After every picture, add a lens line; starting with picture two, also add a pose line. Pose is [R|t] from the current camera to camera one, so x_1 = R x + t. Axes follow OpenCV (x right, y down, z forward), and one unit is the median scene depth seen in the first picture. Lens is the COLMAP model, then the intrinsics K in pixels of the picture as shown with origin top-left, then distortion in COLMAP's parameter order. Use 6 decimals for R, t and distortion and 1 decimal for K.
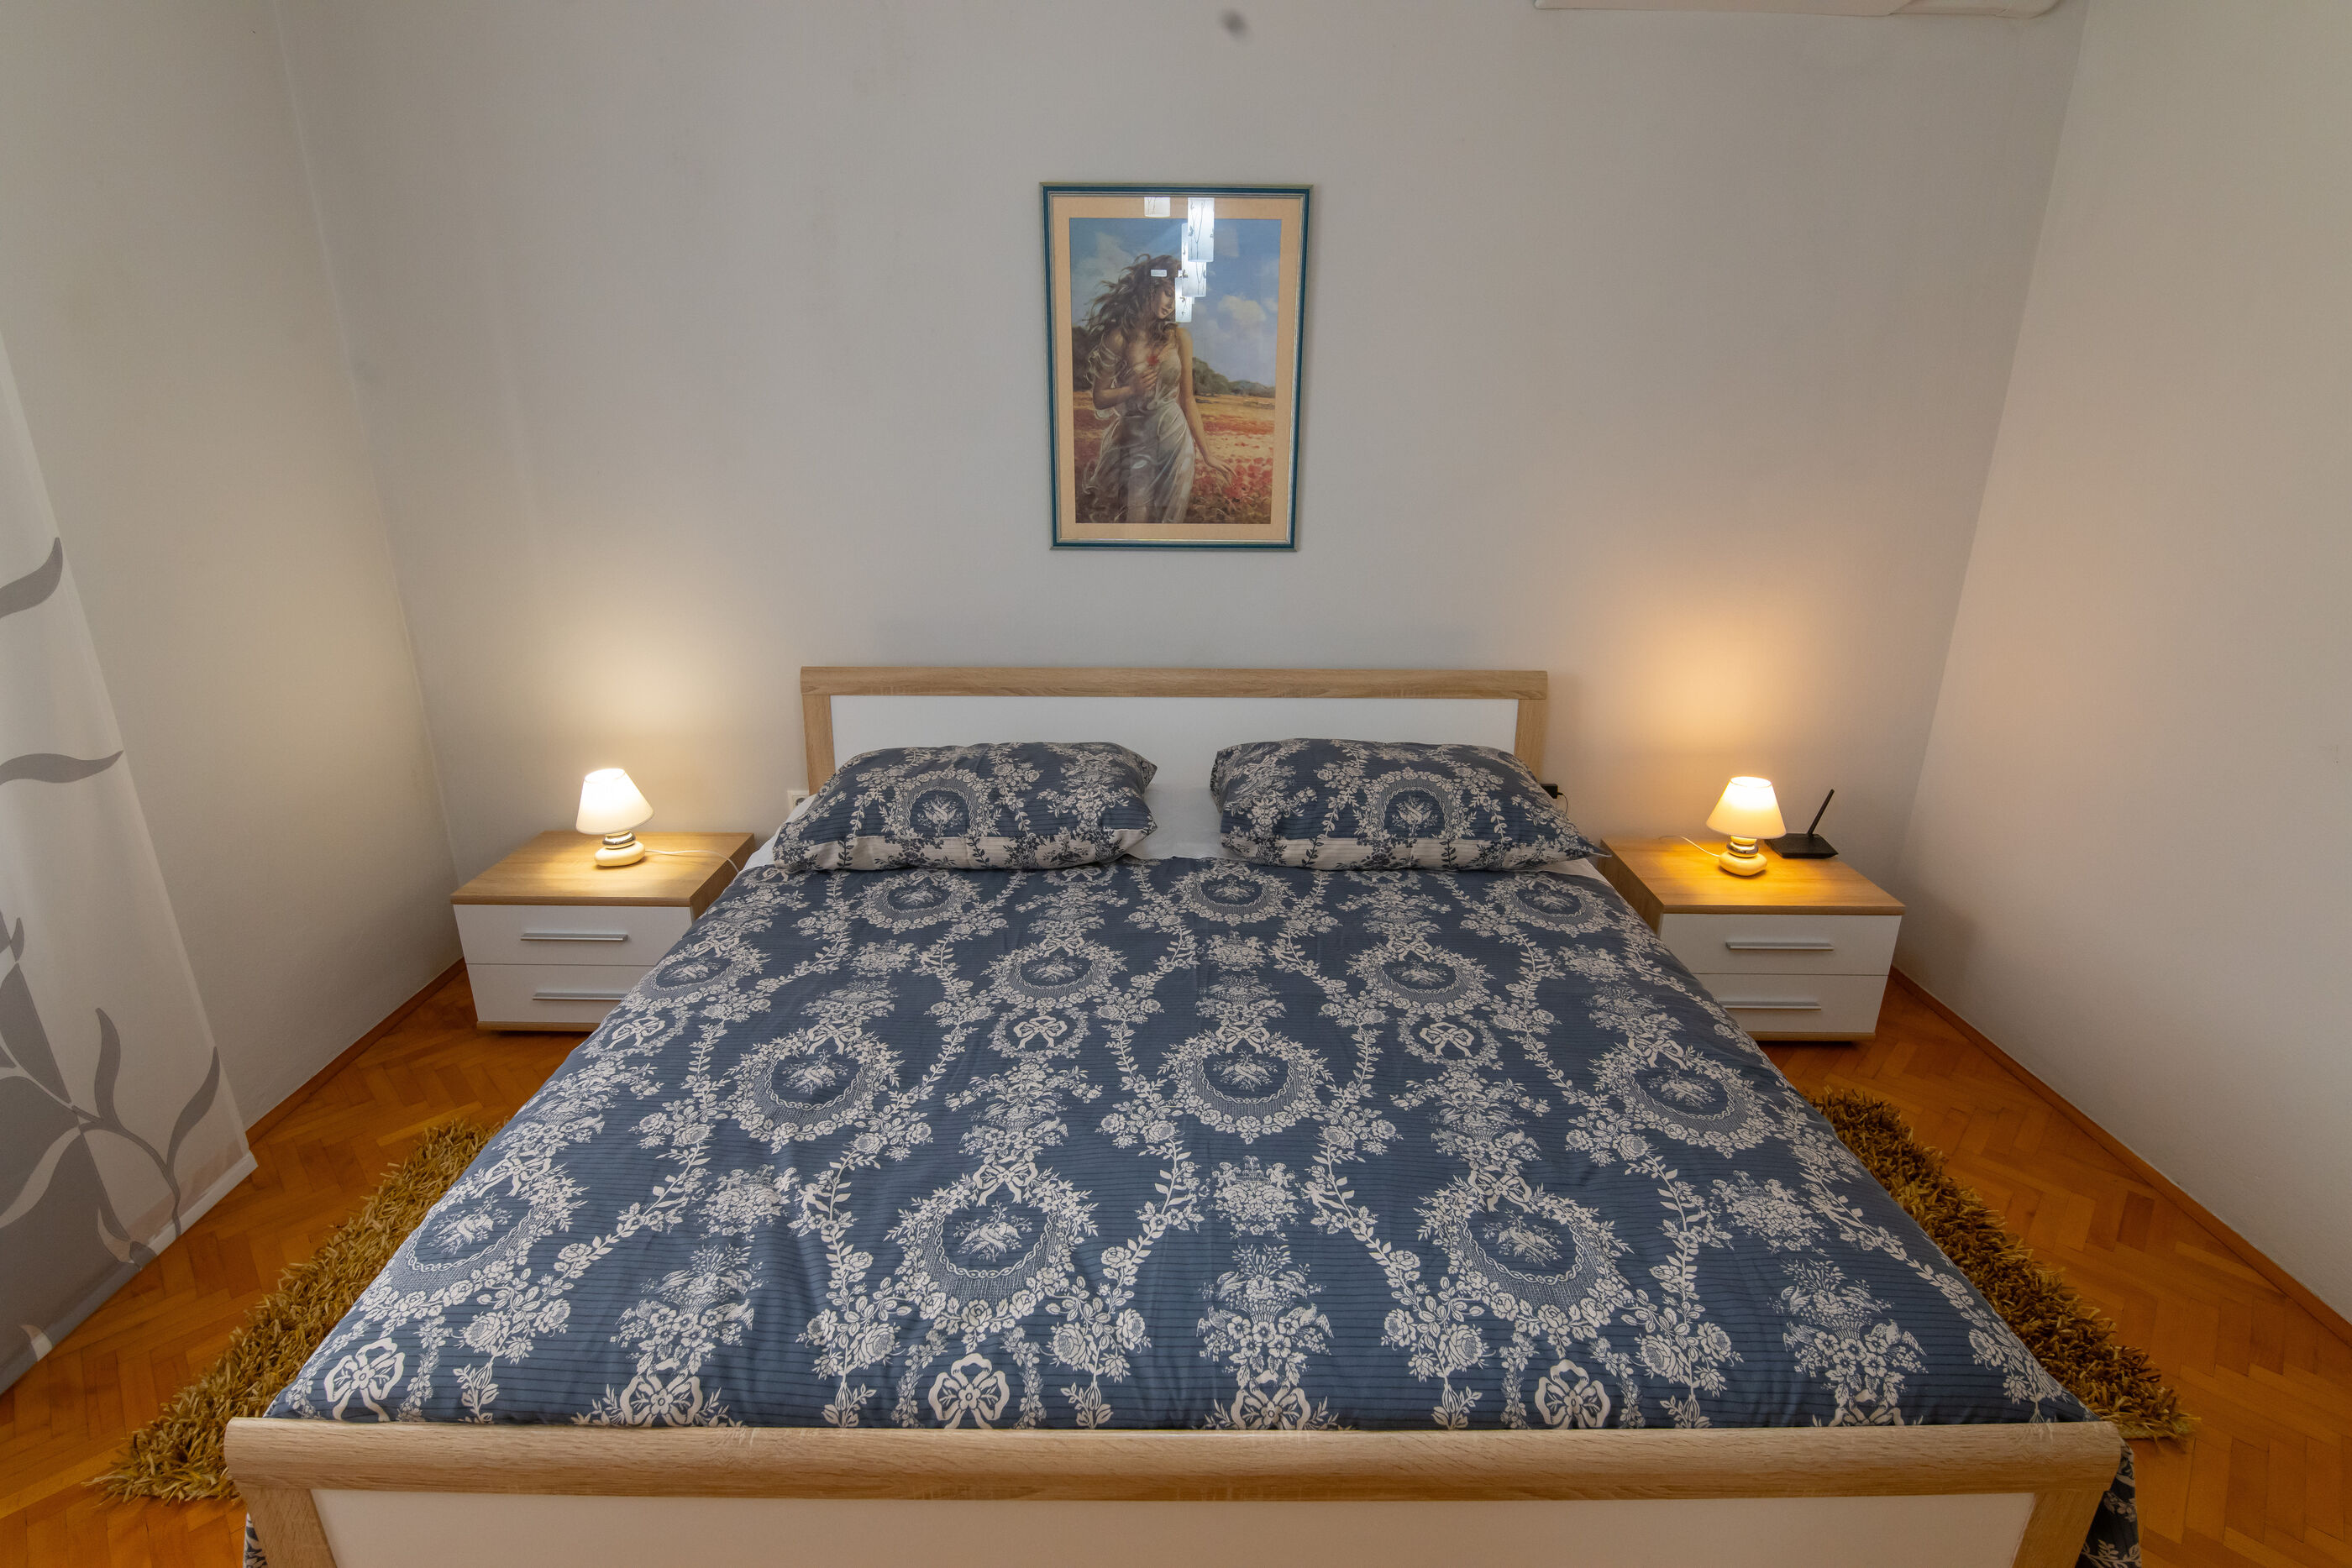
lens RADIAL K [[1125.2, 0, 1164.7], [0, 1125.2, 777.7], [0, 0, 1]] dist [0.000947, -0.007043]
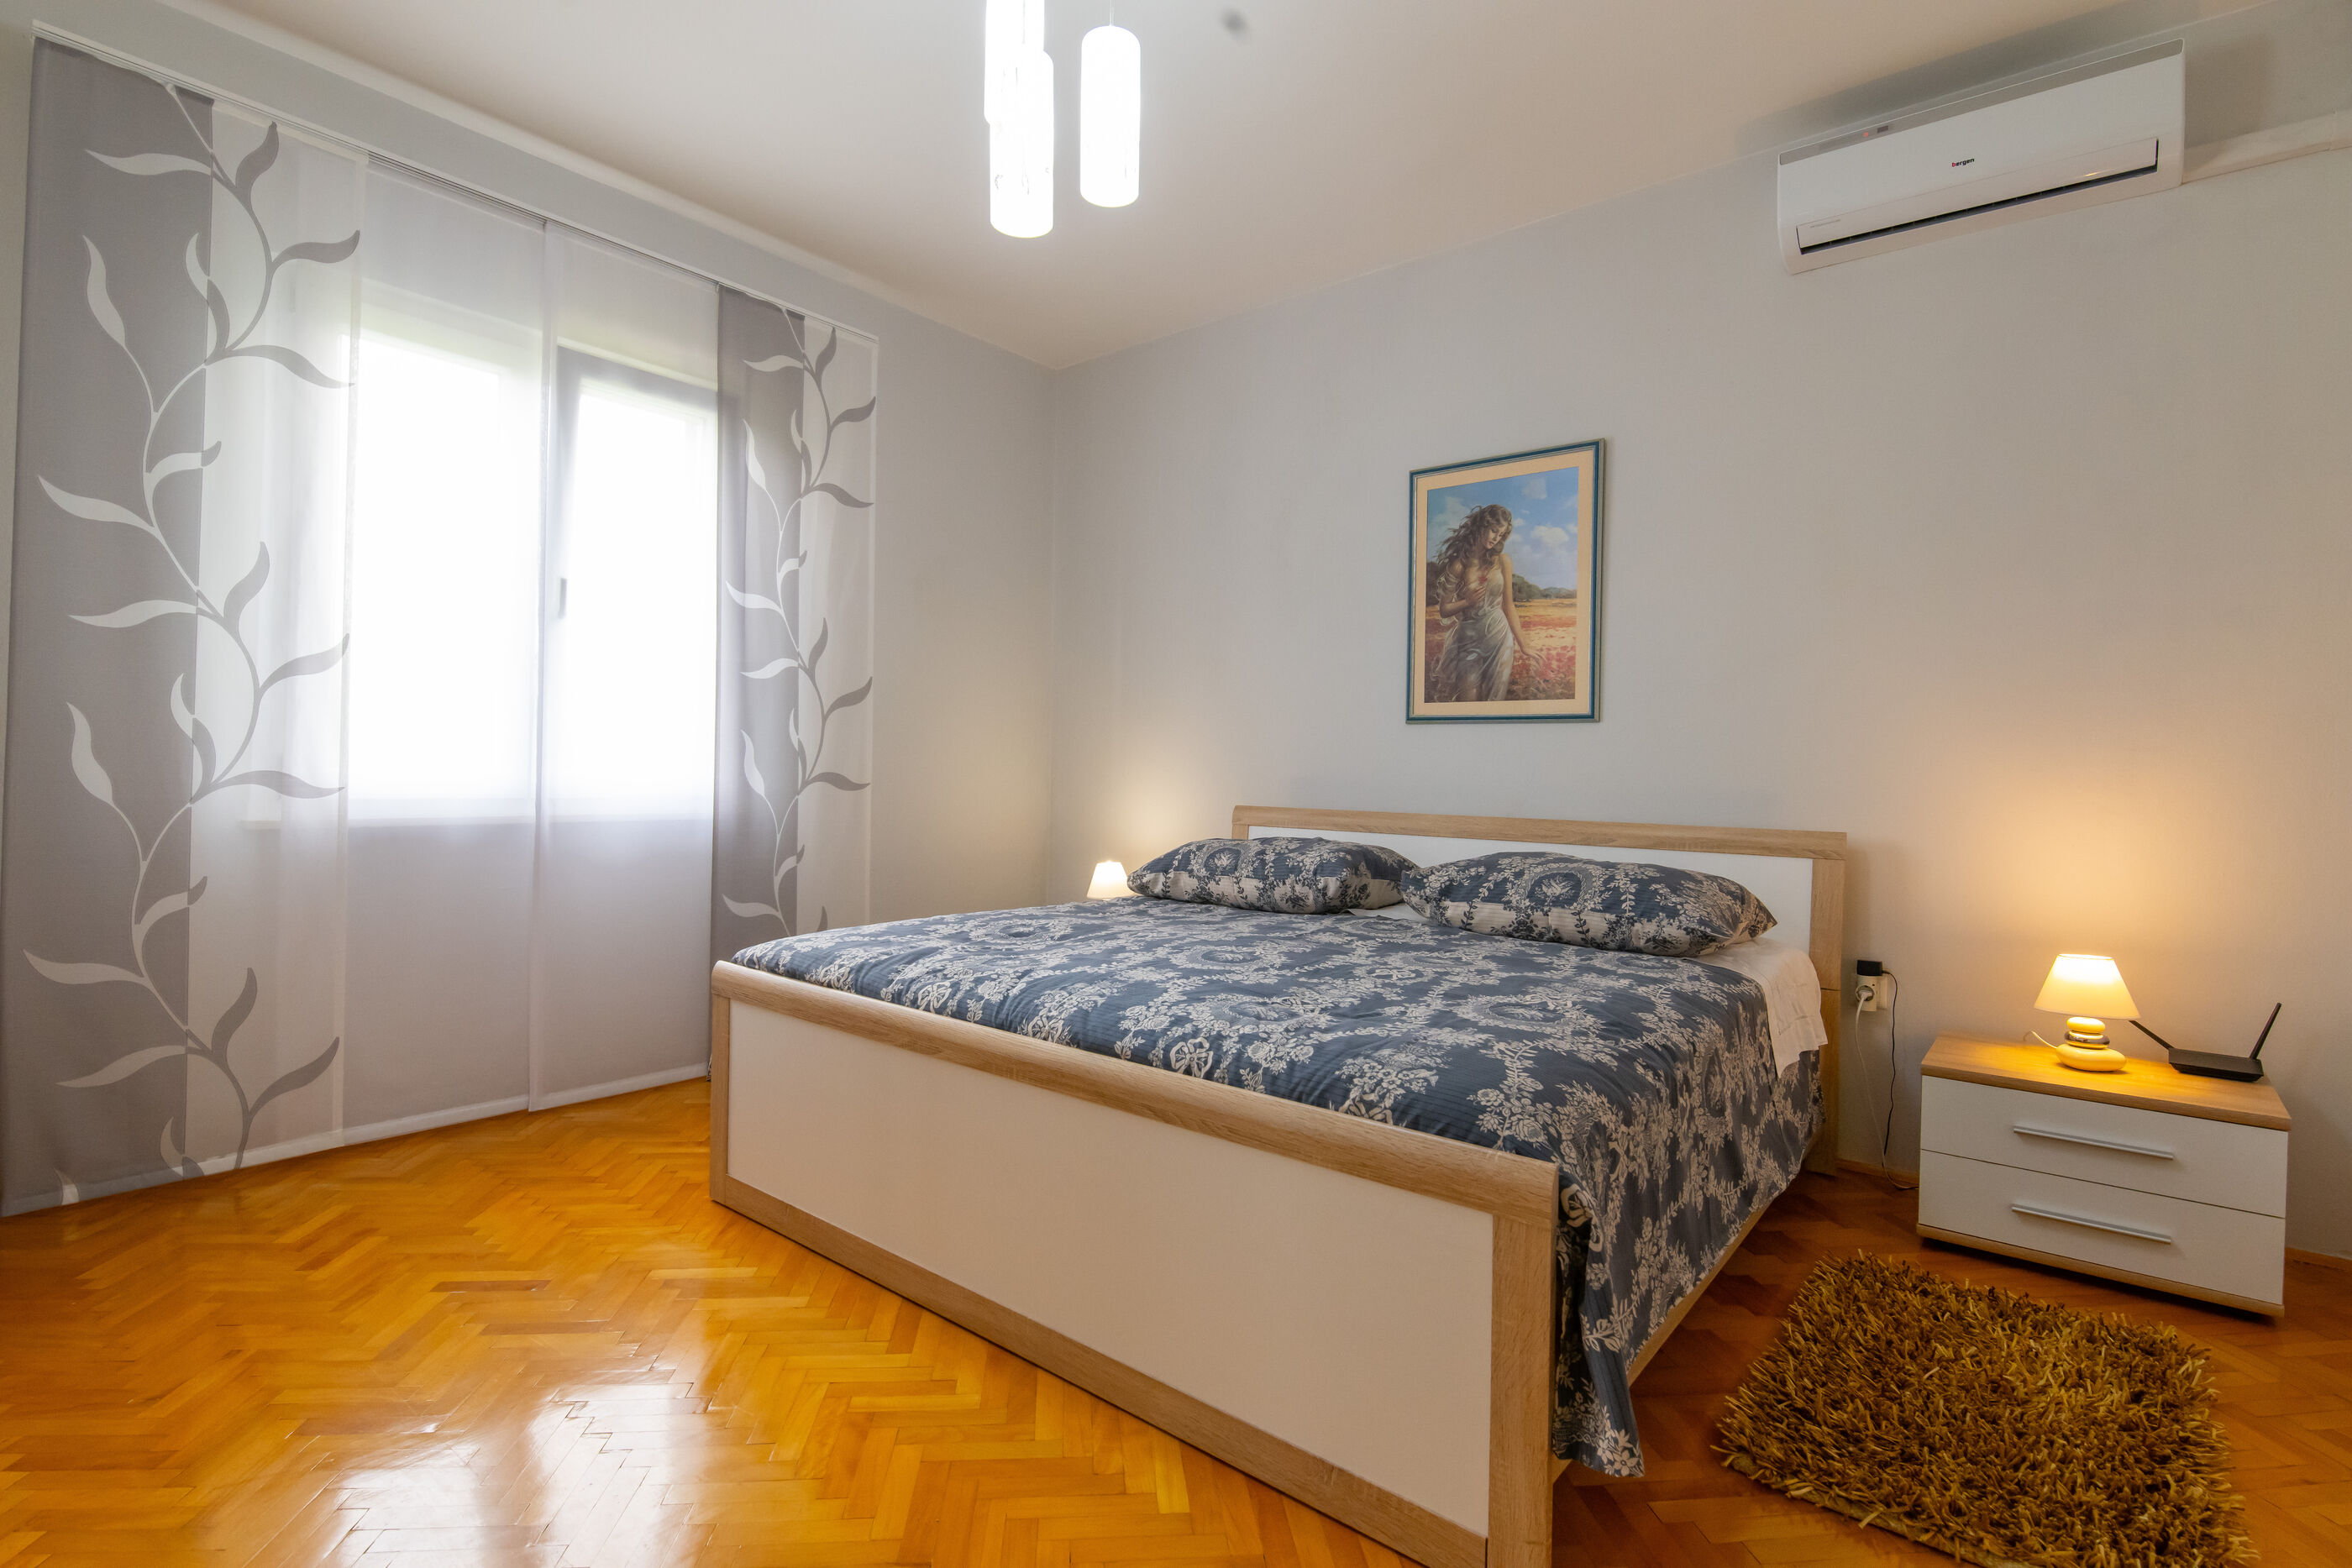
lens RADIAL K [[1105.7, 0, 1167.4], [0, 1105.7, 771.4], [0, 0, 1]] dist [-0.002180, -0.007545]
pose [[0.770878, 0.012258, -0.636865, 0.554124], [-0.217378, 0.944856, -0.244935, 0.246656], [0.598743, 0.327256, 0.731033, -0.091523]]
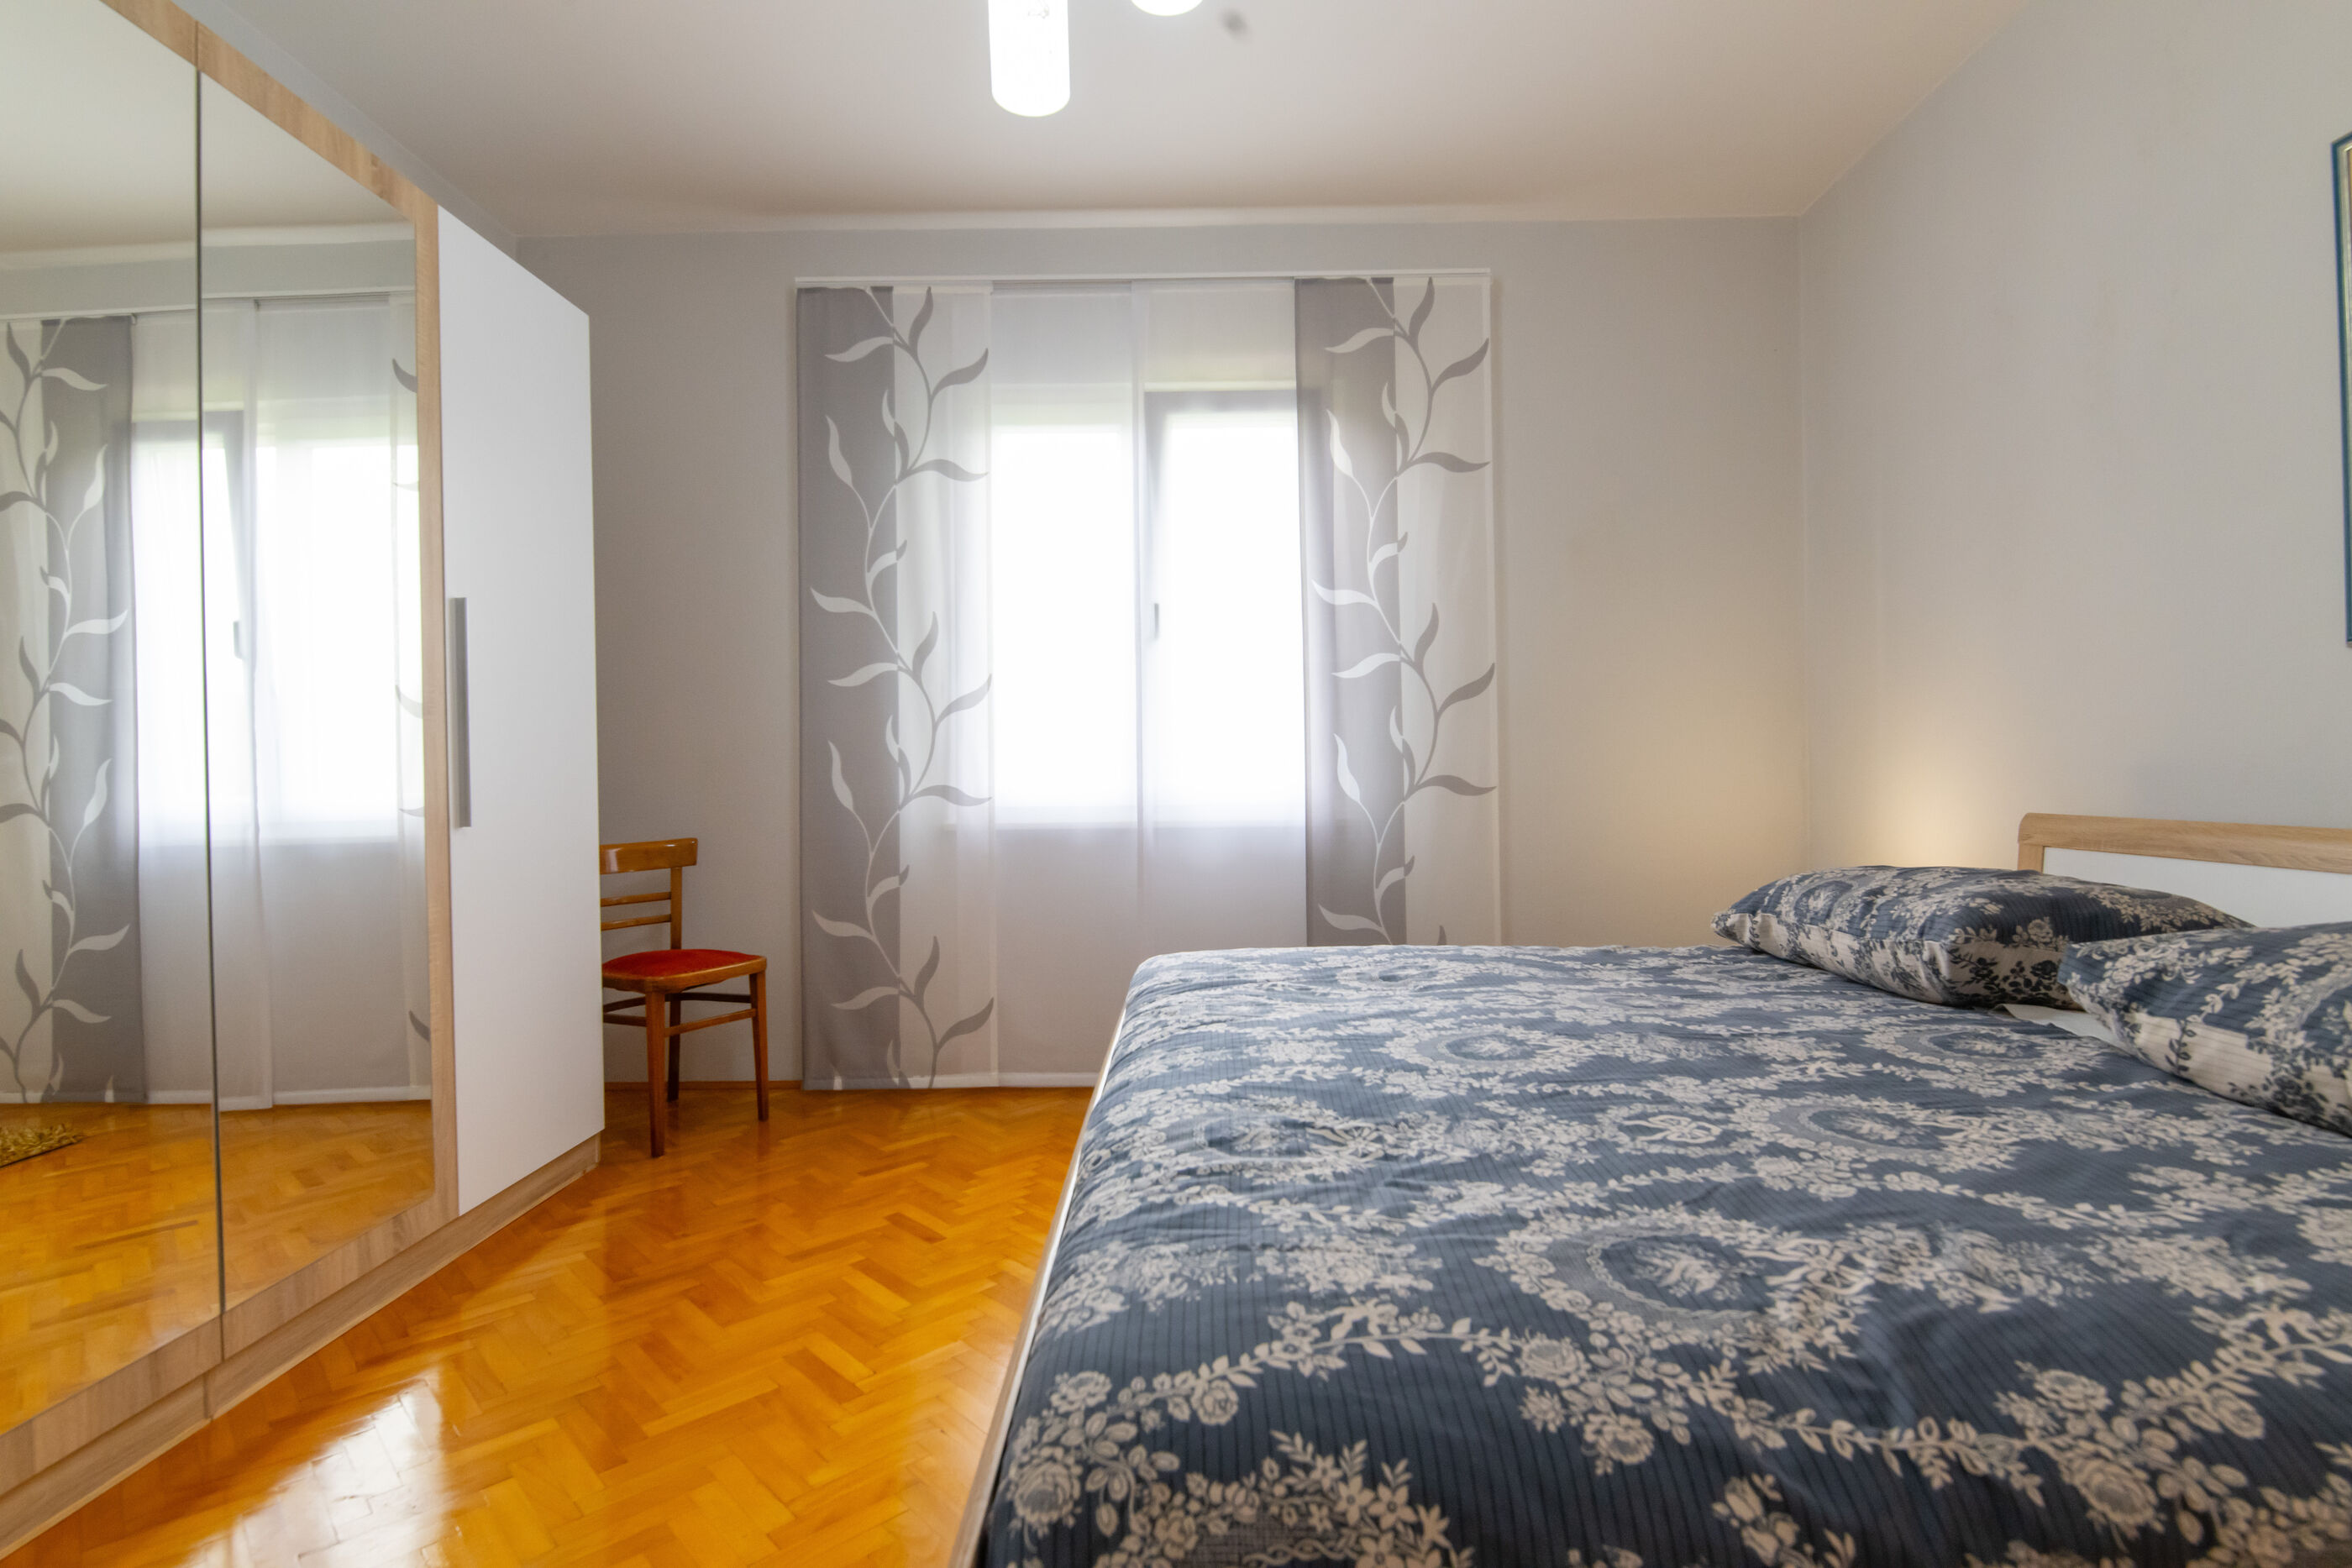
lens RADIAL K [[1123.2, 0, 1177.1], [0, 1123.2, 778.4], [0, 0, 1]] dist [0.000662, -0.008392]
pose [[-0.018893, 0.001710, -0.999820, 0.609062], [-0.305484, 0.952168, 0.007402, 0.076954], [0.952010, 0.305569, -0.017467, 0.433733]]
